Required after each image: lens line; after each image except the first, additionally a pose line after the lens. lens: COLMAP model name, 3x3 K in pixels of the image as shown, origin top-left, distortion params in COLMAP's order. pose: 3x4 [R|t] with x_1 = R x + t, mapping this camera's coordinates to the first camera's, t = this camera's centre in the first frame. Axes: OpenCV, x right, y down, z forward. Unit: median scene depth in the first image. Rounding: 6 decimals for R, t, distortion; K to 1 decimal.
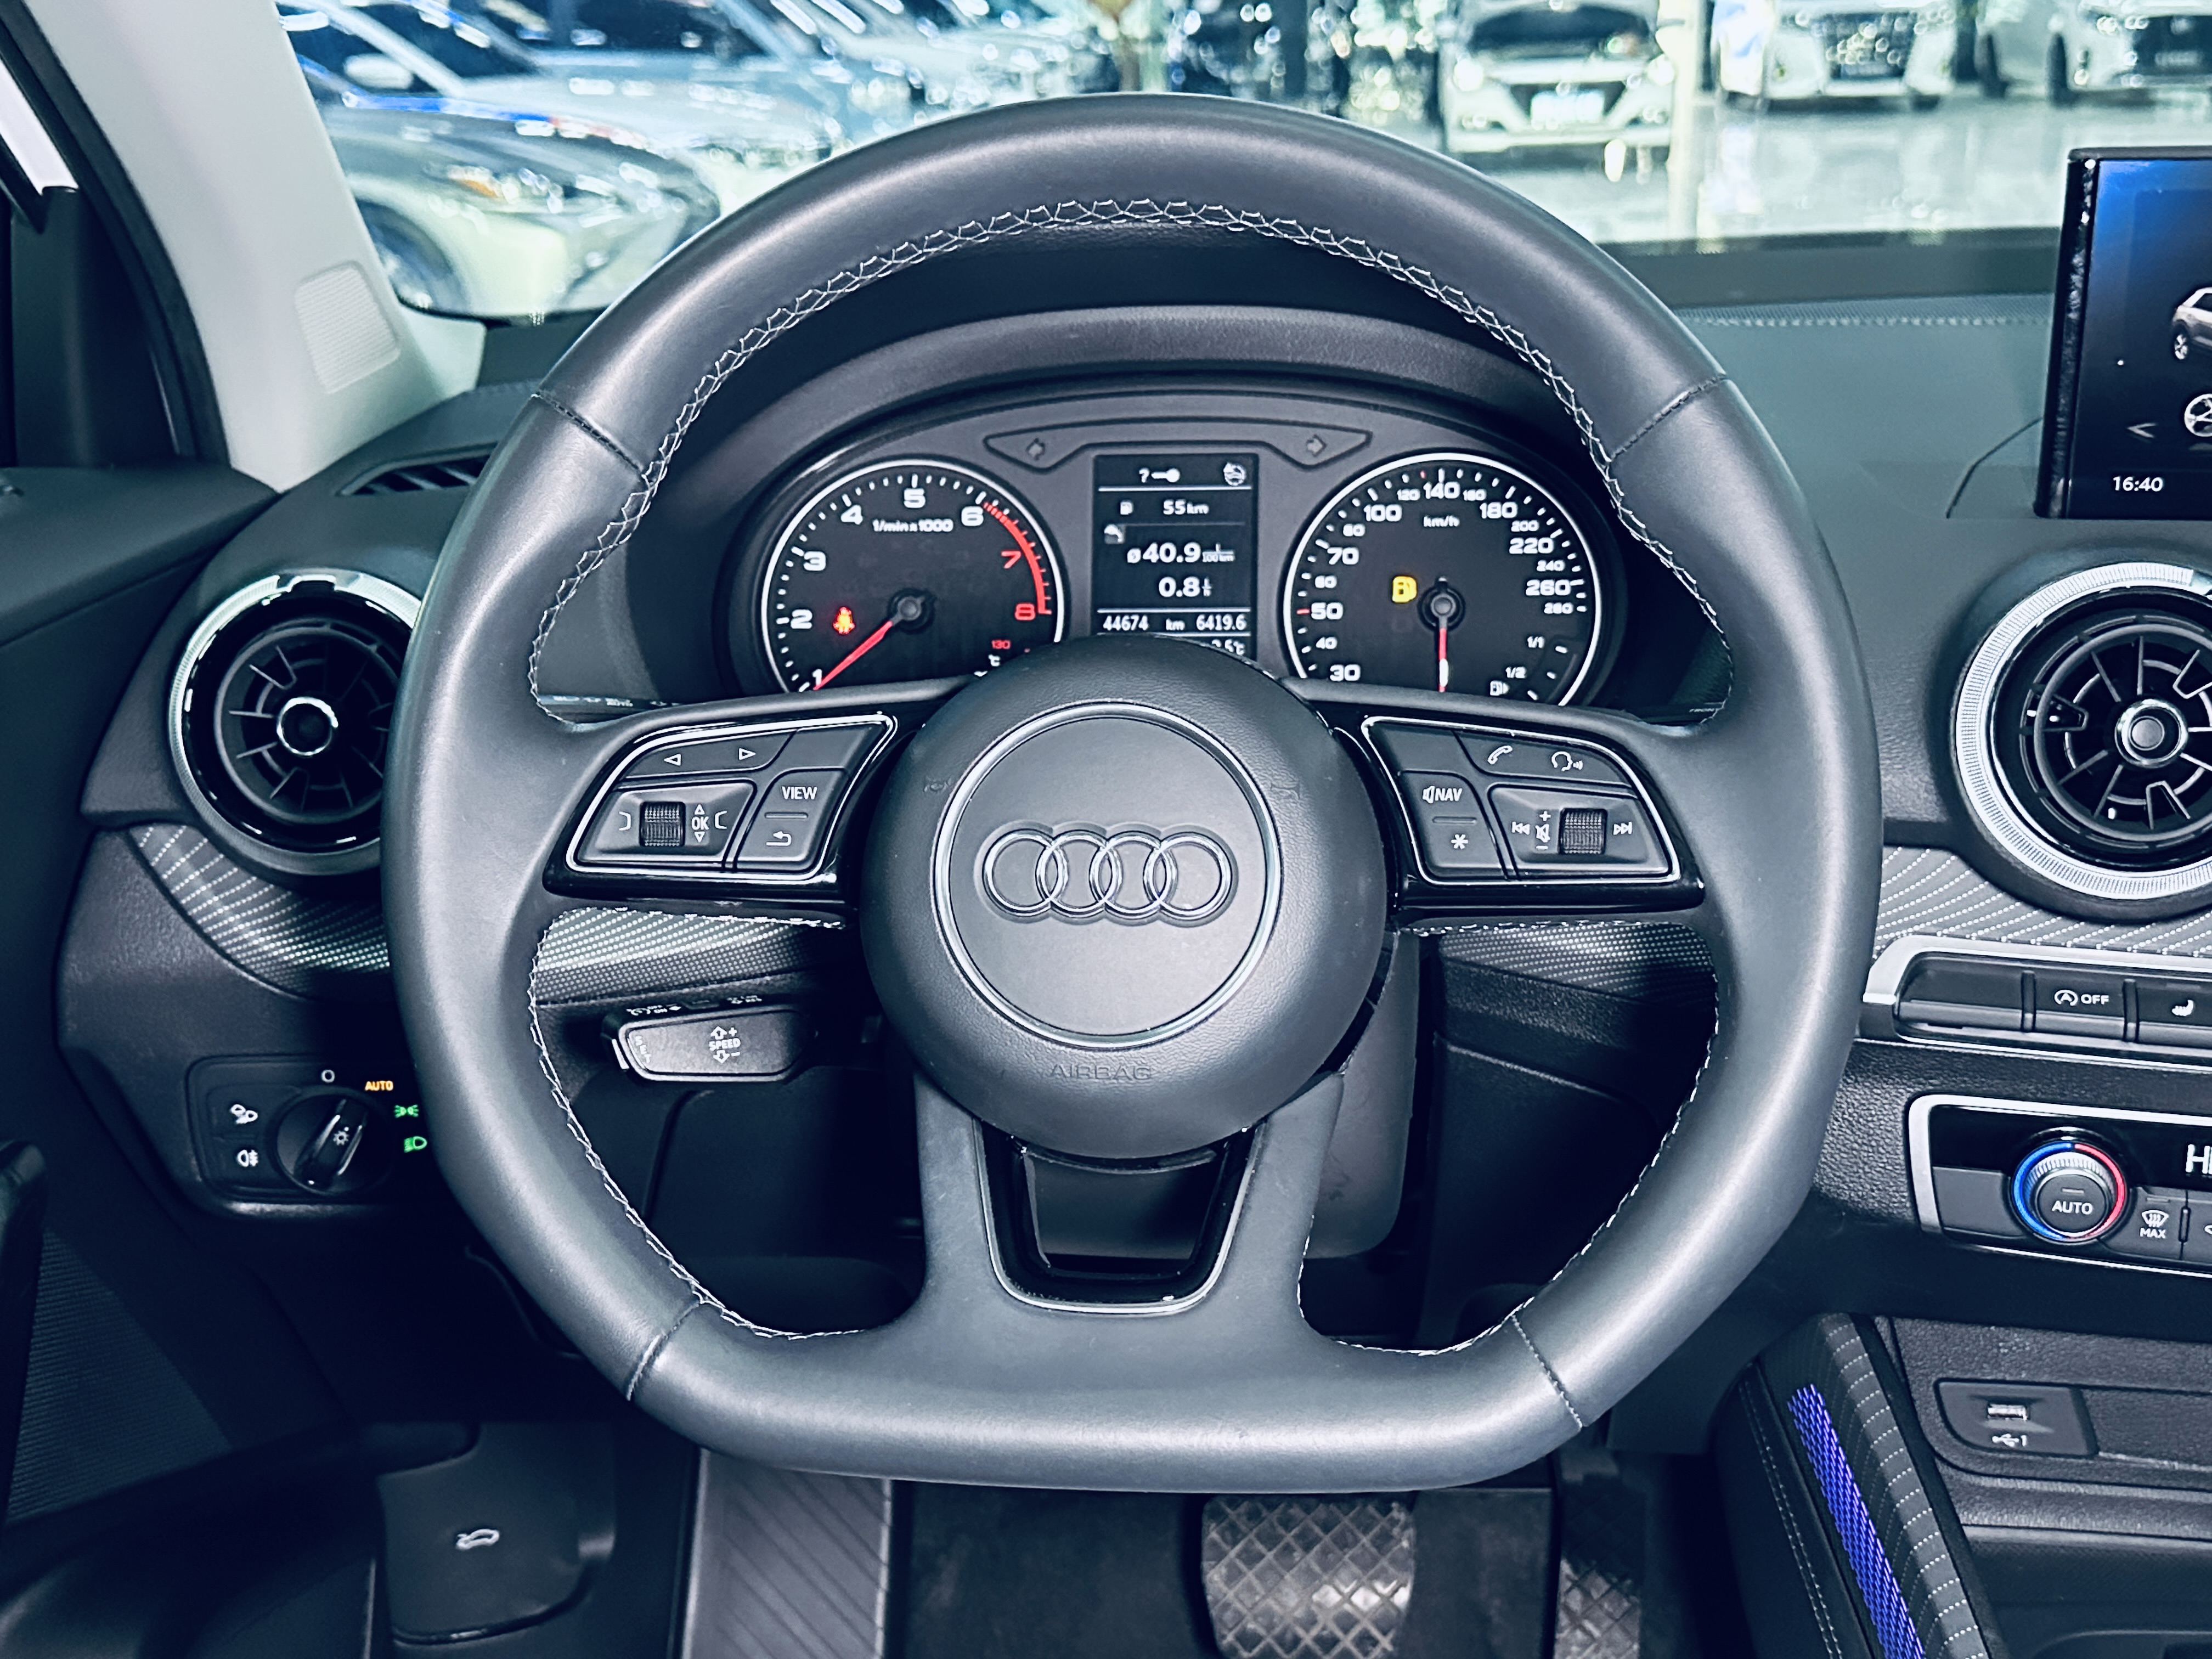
lens RADIAL K [[2417.1, 0, 1106.0], [0, 2417.1, 829.5], [0, 0, 1]] dist [0.207054, -0.553519]
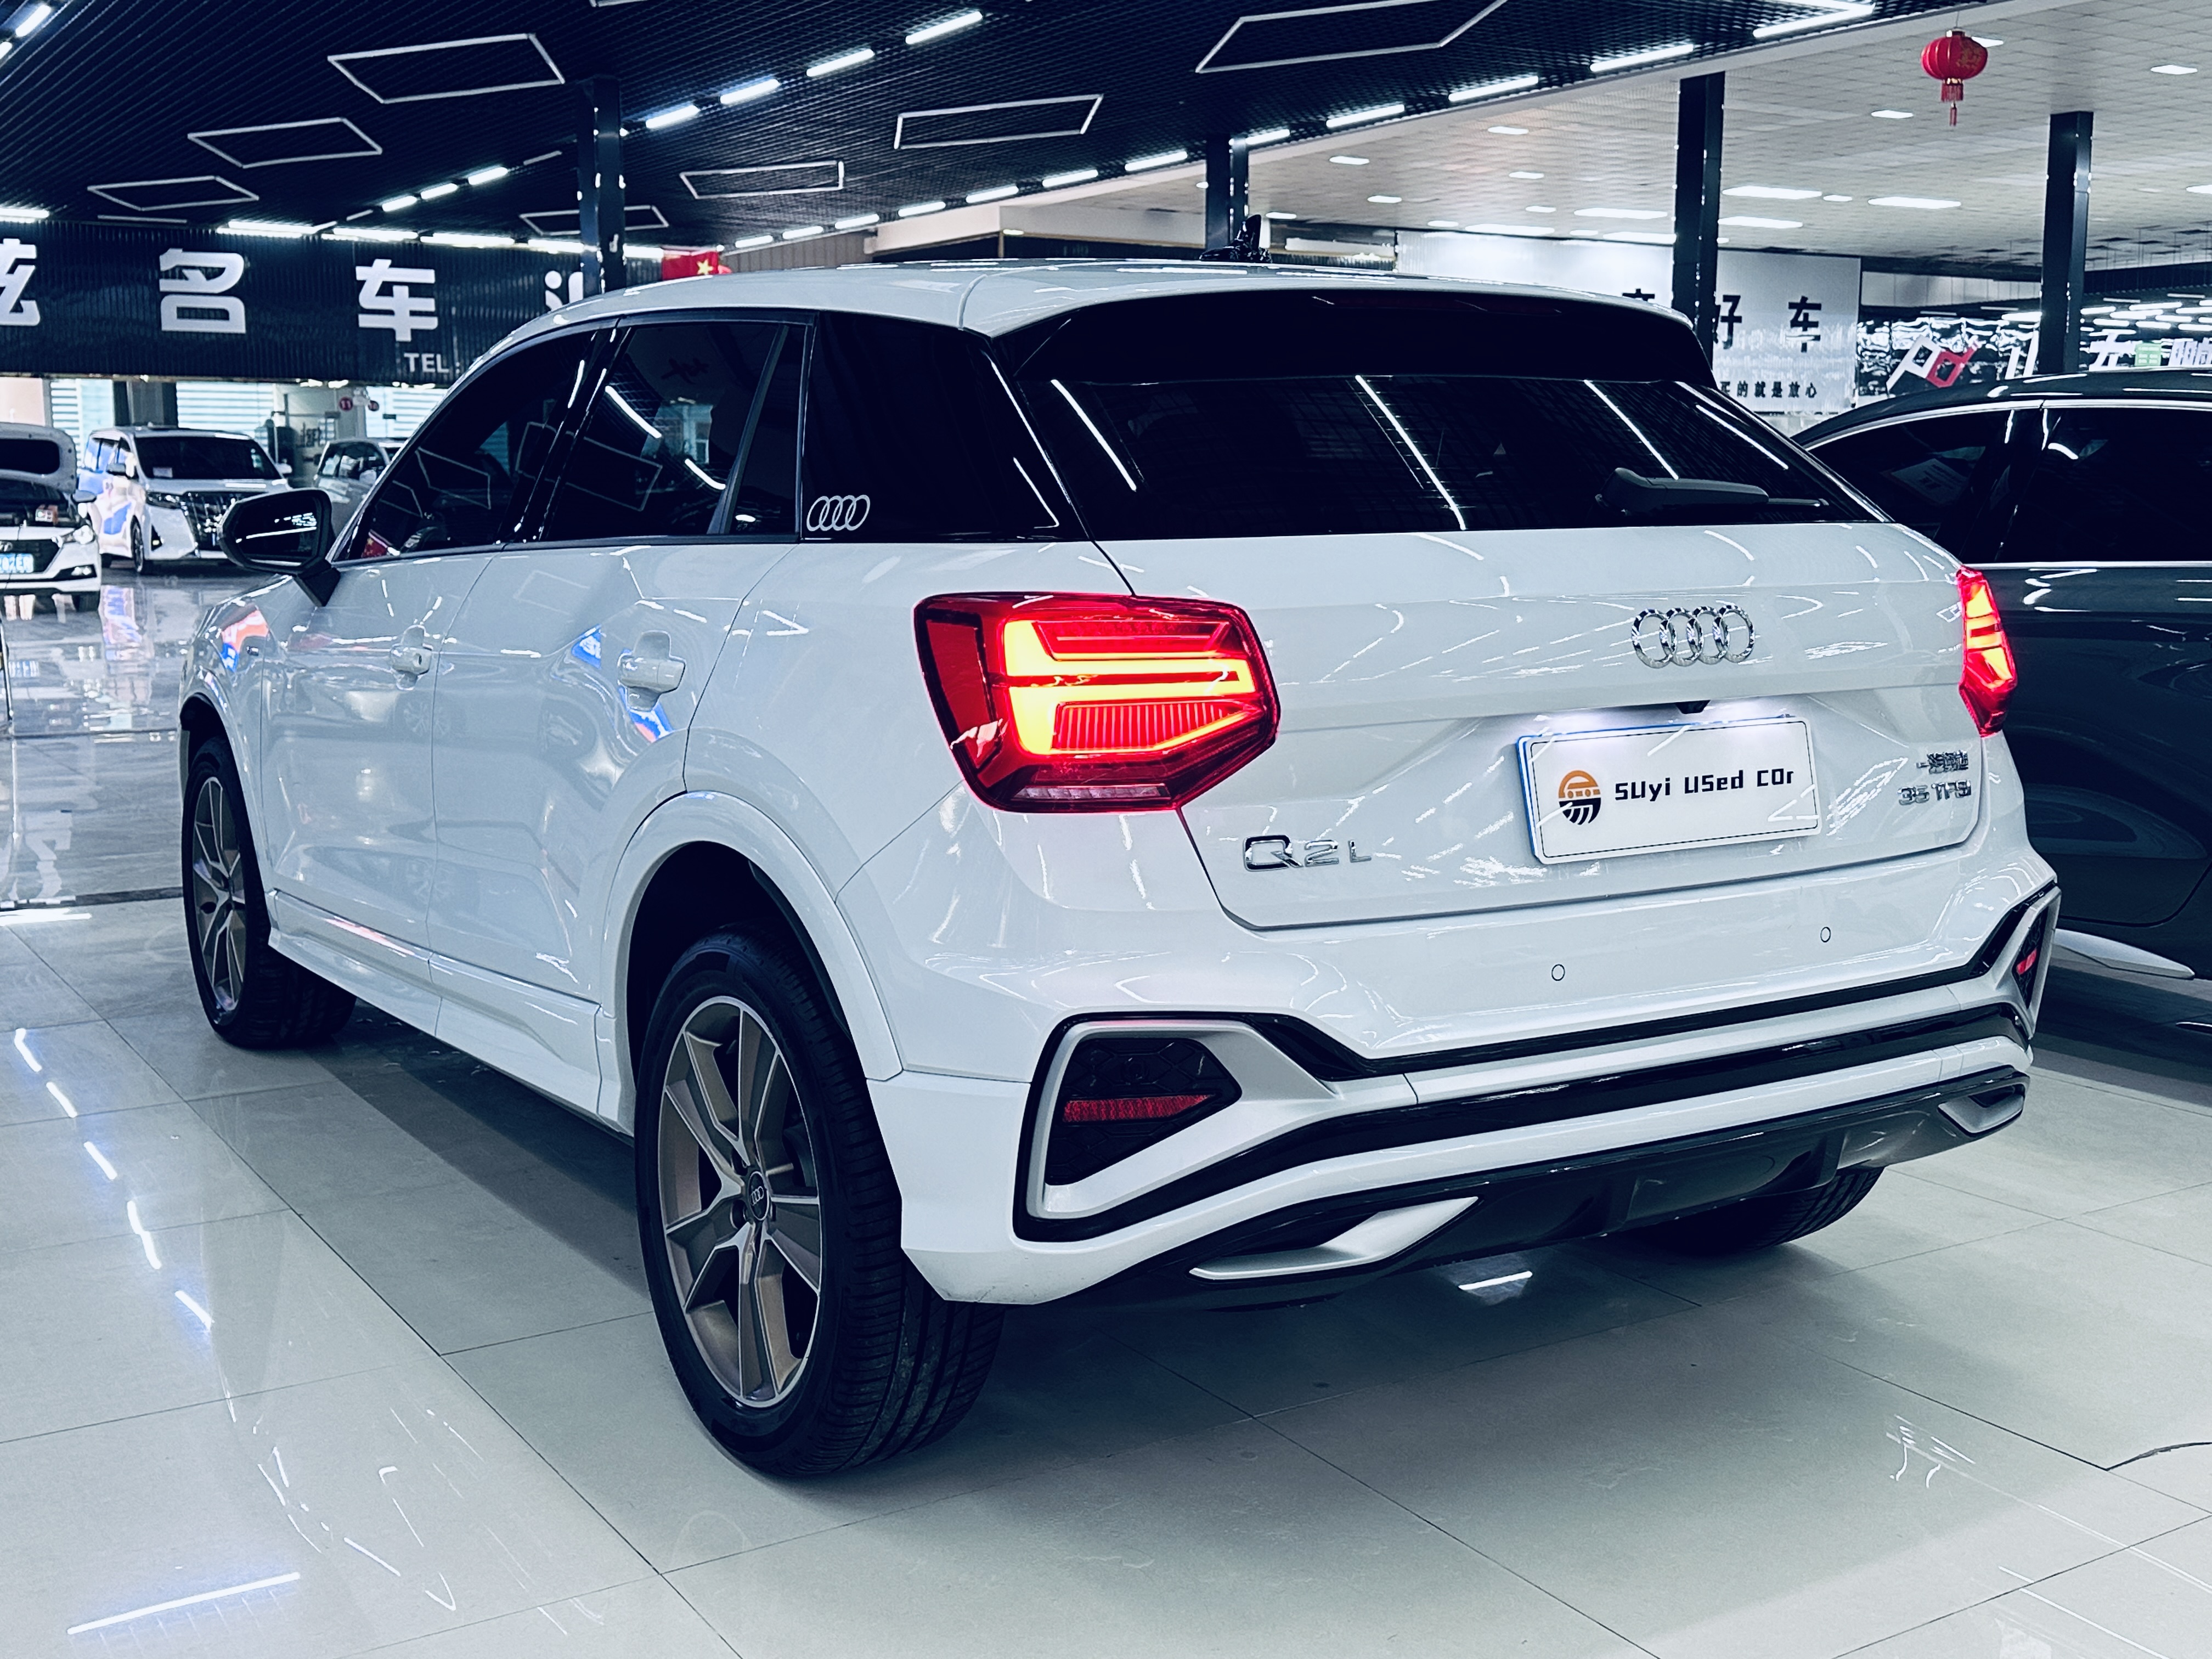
lens RADIAL K [[2389.9, 0, 1101.0], [0, 2389.9, 834.9], [0, 0, 1]] dist [0.196185, -0.421400]
pose [[0.789736, -0.059989, 0.610507, -2.769743], [0.170220, 0.977556, -0.124137, 1.554083], [-0.589358, 0.201956, 0.782222, -4.478678]]
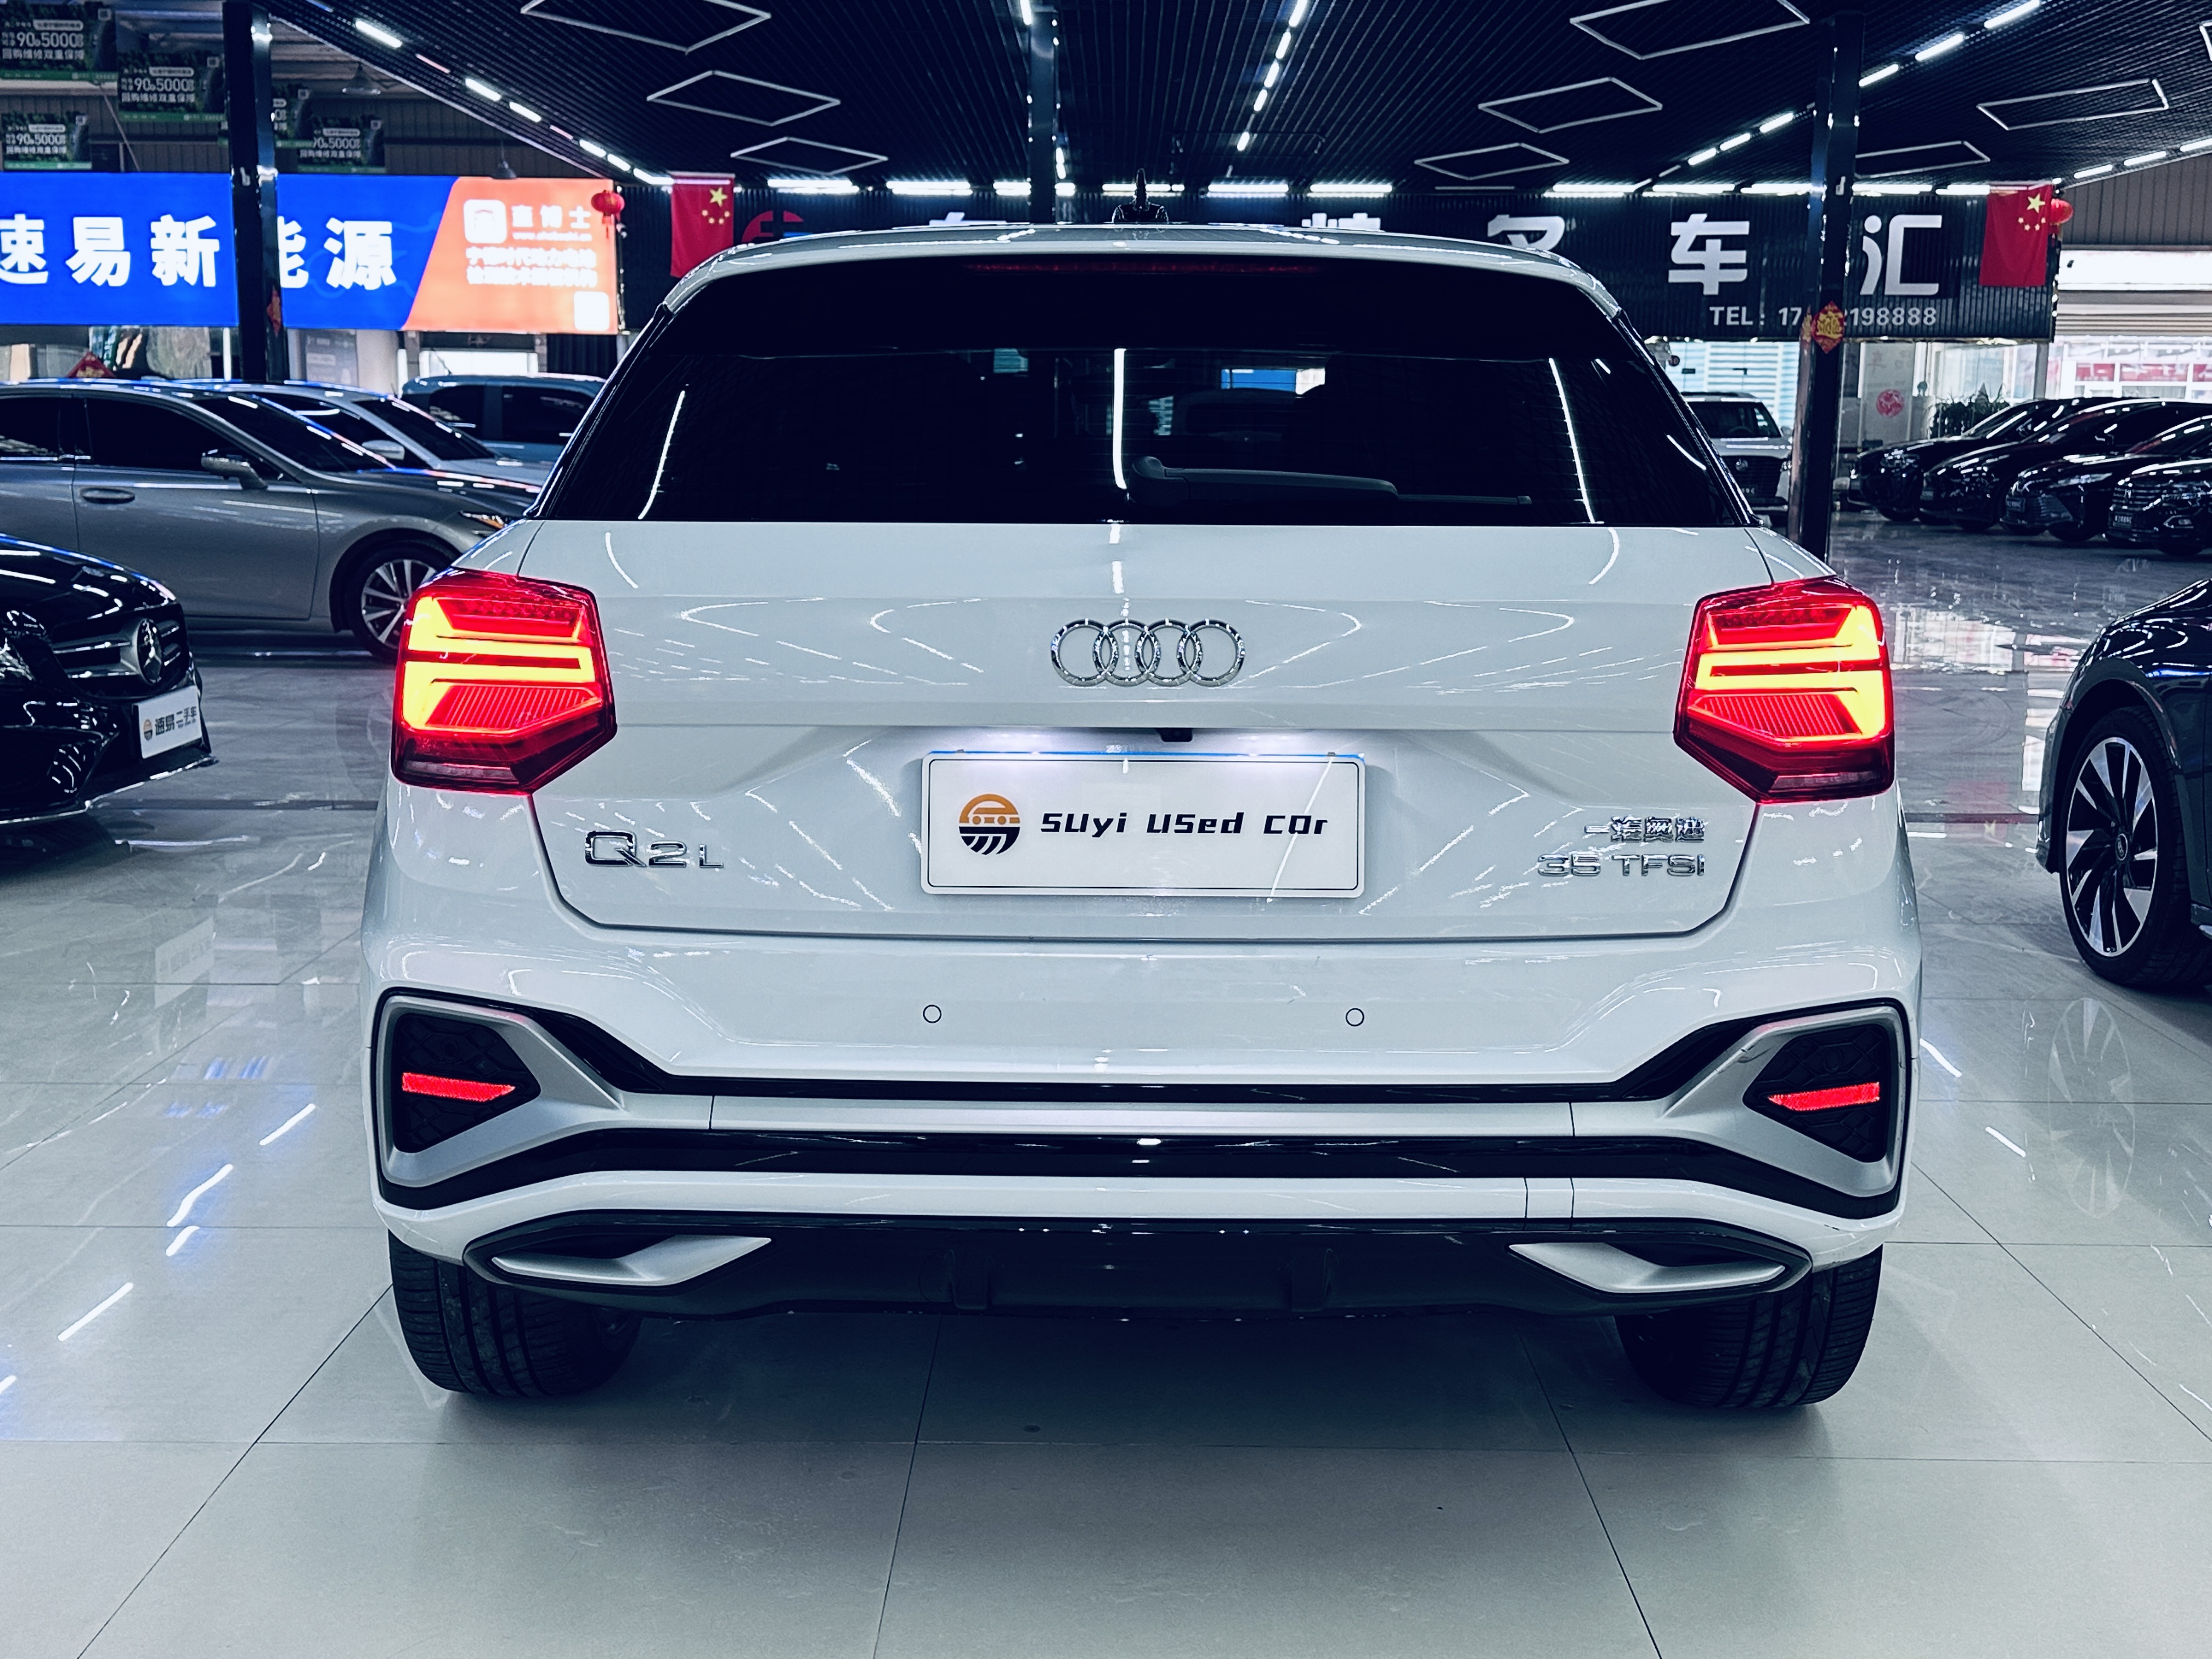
lens RADIAL K [[2389.9, 0, 1101.0], [0, 2389.9, 834.9], [0, 0, 1]] dist [0.196185, -0.421400]
pose [[0.995065, 0.021997, 0.096760, -0.259459], [-0.007086, 0.988383, -0.151821, 1.672433], [-0.098976, 0.150387, 0.983660, -5.251933]]
